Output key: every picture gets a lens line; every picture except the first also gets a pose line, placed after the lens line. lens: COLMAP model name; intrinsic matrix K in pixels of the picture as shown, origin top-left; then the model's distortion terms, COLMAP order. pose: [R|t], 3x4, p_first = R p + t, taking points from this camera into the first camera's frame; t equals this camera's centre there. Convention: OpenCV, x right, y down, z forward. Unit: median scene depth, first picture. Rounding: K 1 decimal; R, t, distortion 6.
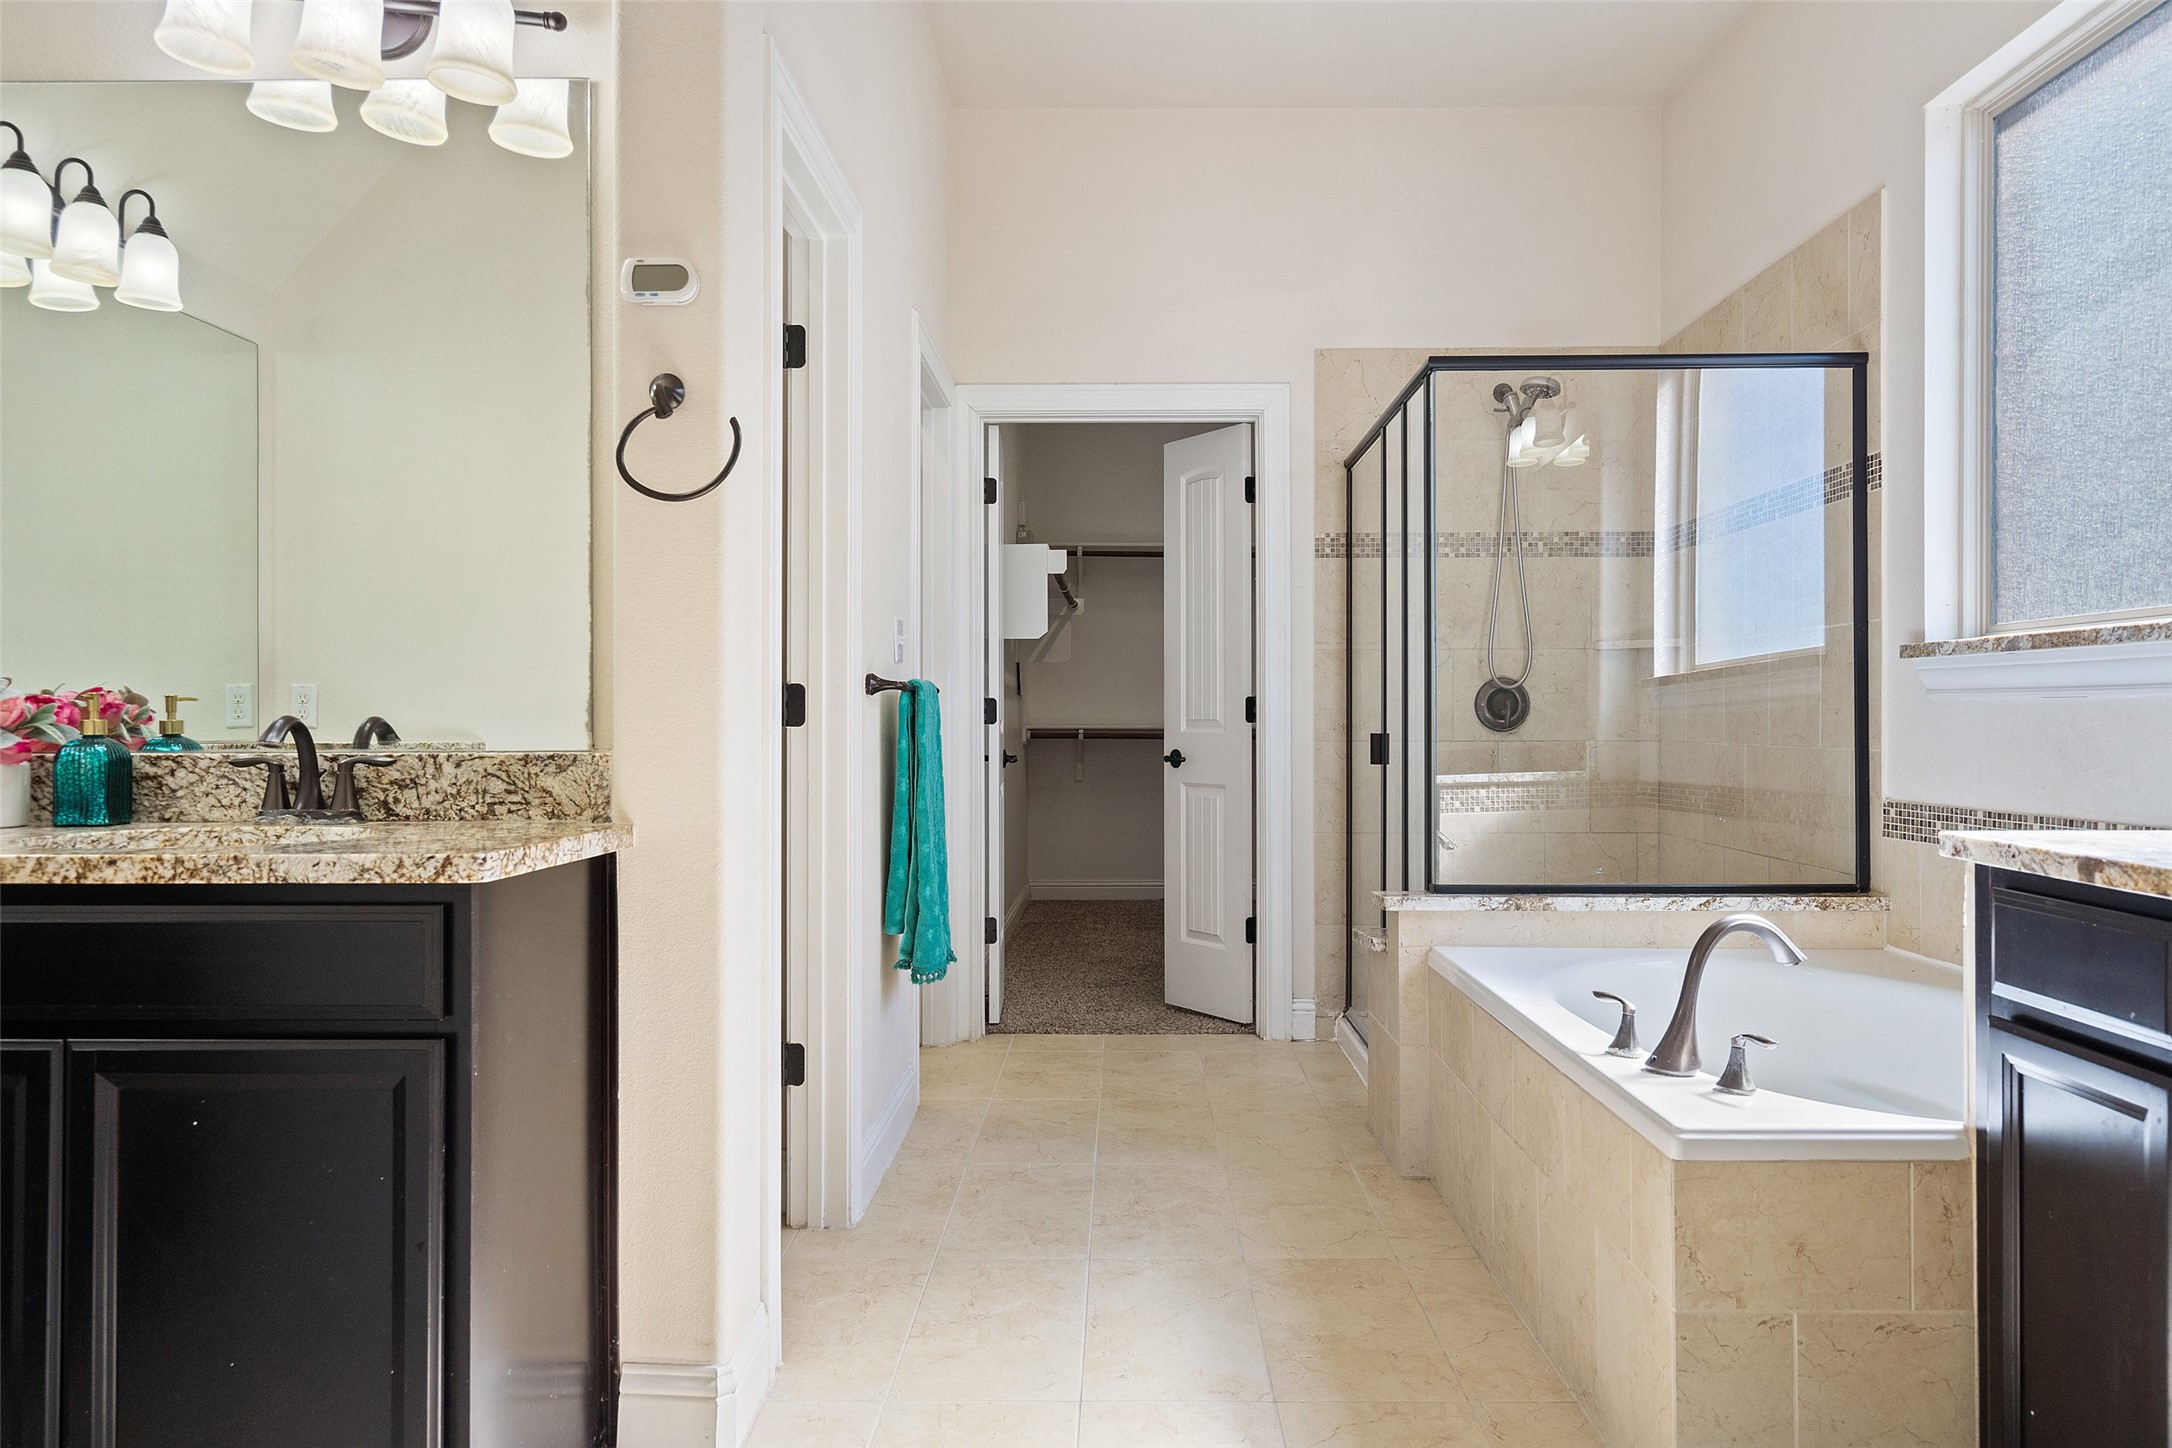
lens RADIAL K [[1505.4, 0, 1091.0], [0, 1505.4, 723.3], [0, 0, 1]] dist [0.005259, 0.001531]
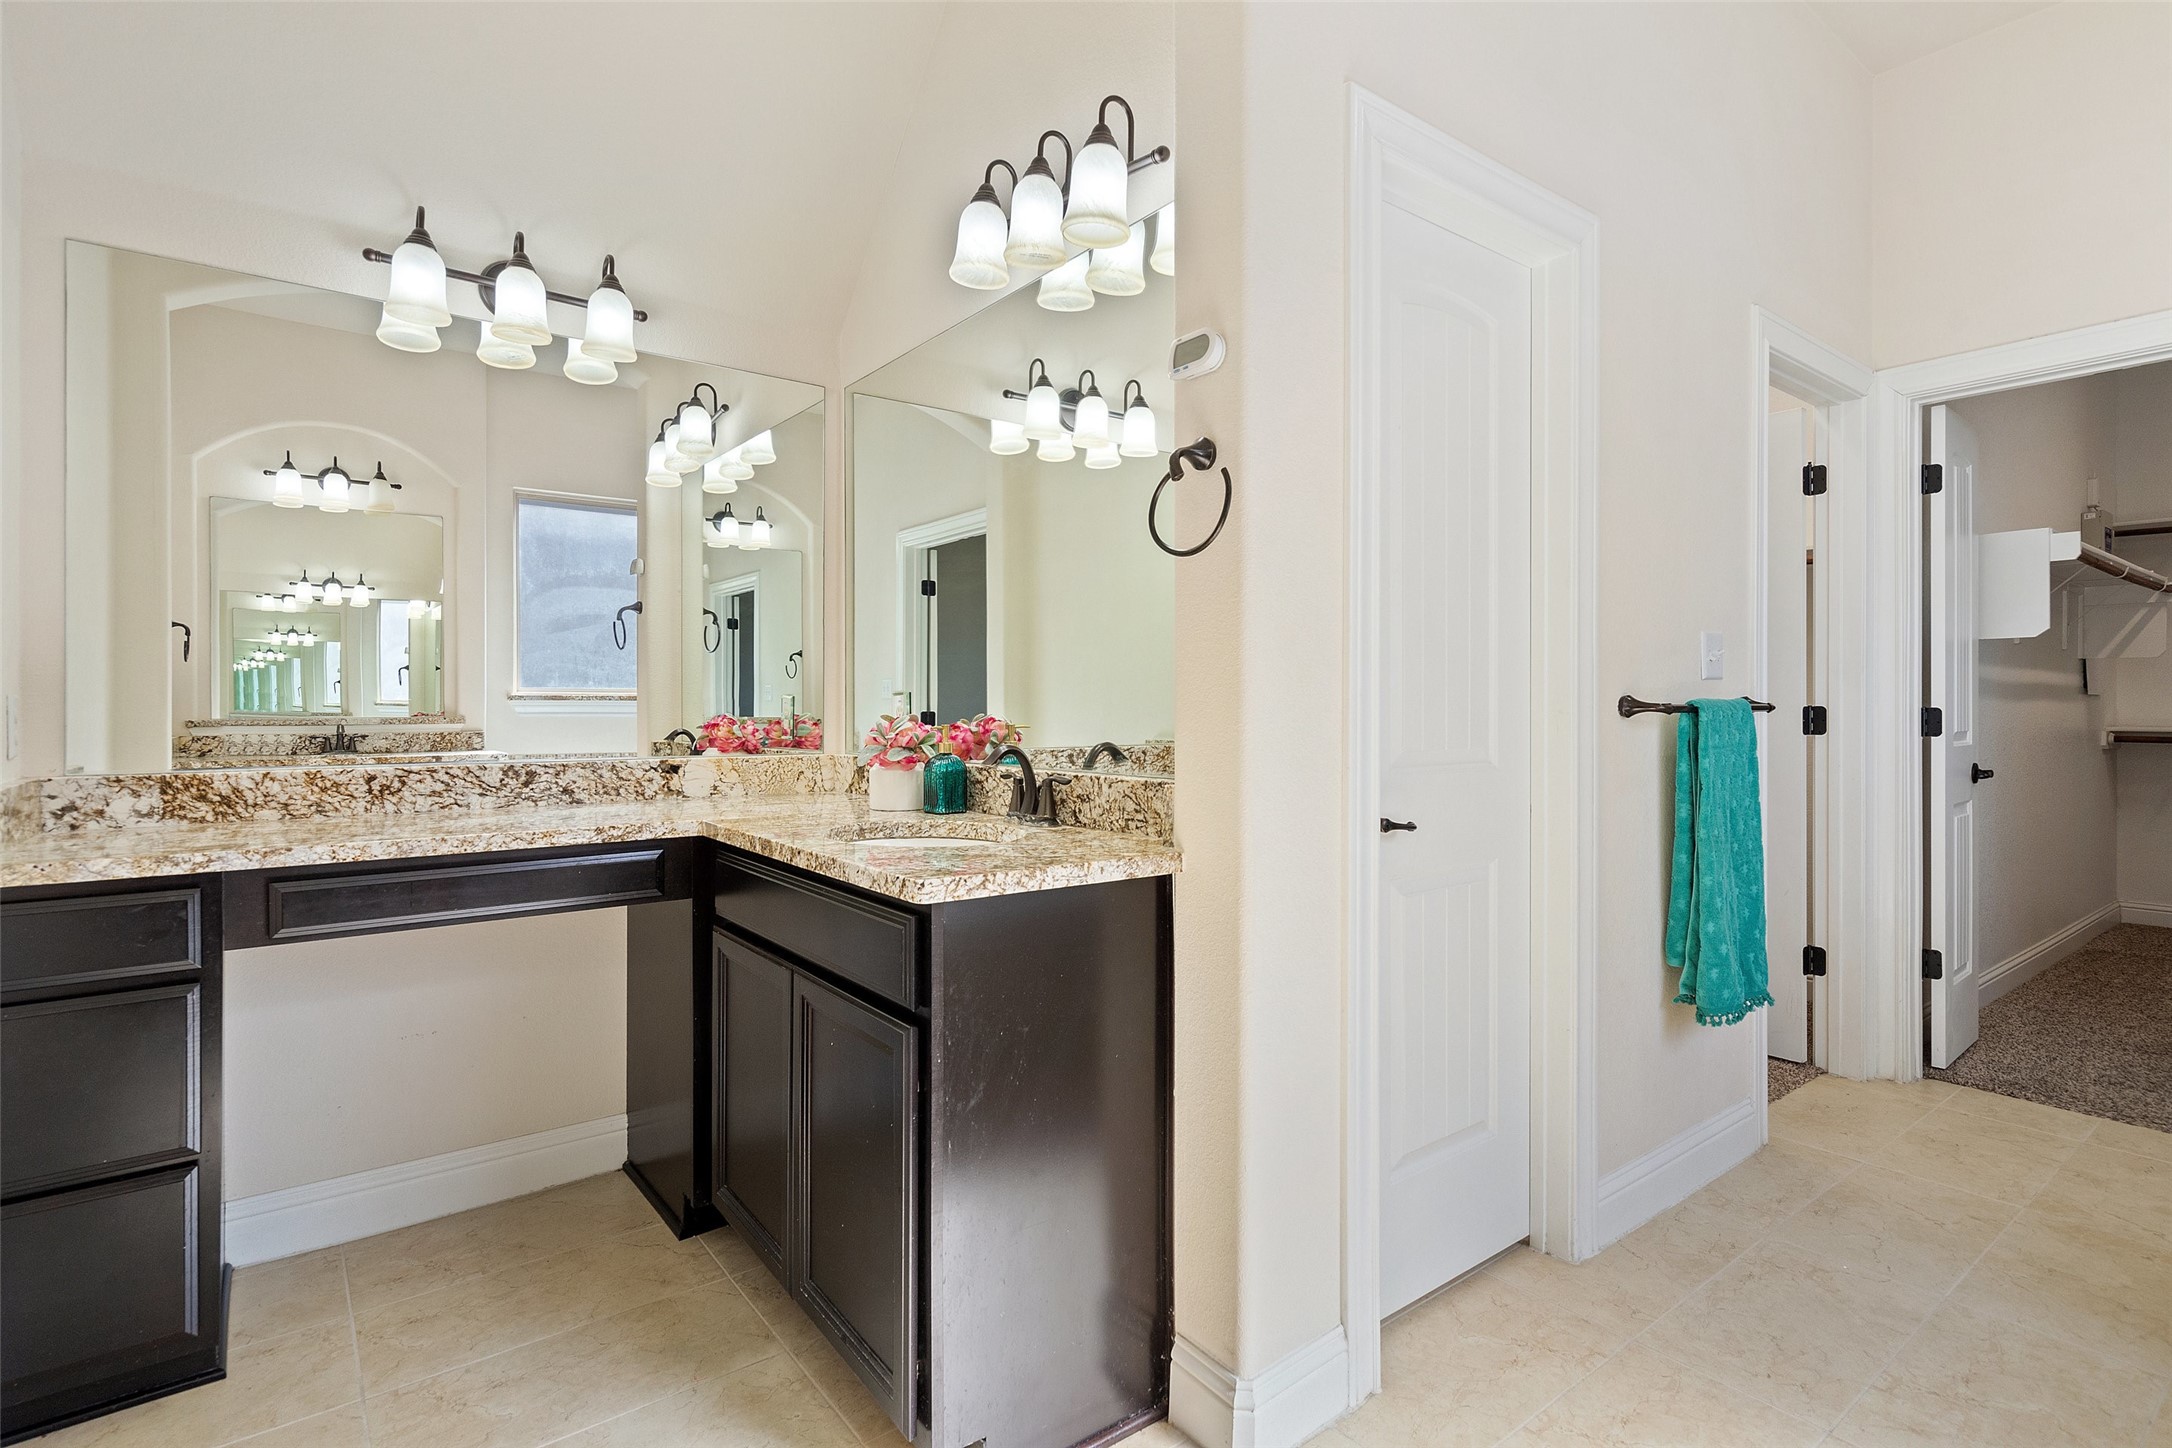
lens RADIAL K [[1056.0, 0, 1084.0], [0, 1056.0, 708.4], [0, 0, 1]] dist [-0.002203, 0.001587]
pose [[0.618061, 0.001516, -0.786129, 0.232465], [0.000144, 0.999998, 0.002042, -0.035342], [0.786130, -0.001375, 0.618059, 0.414526]]
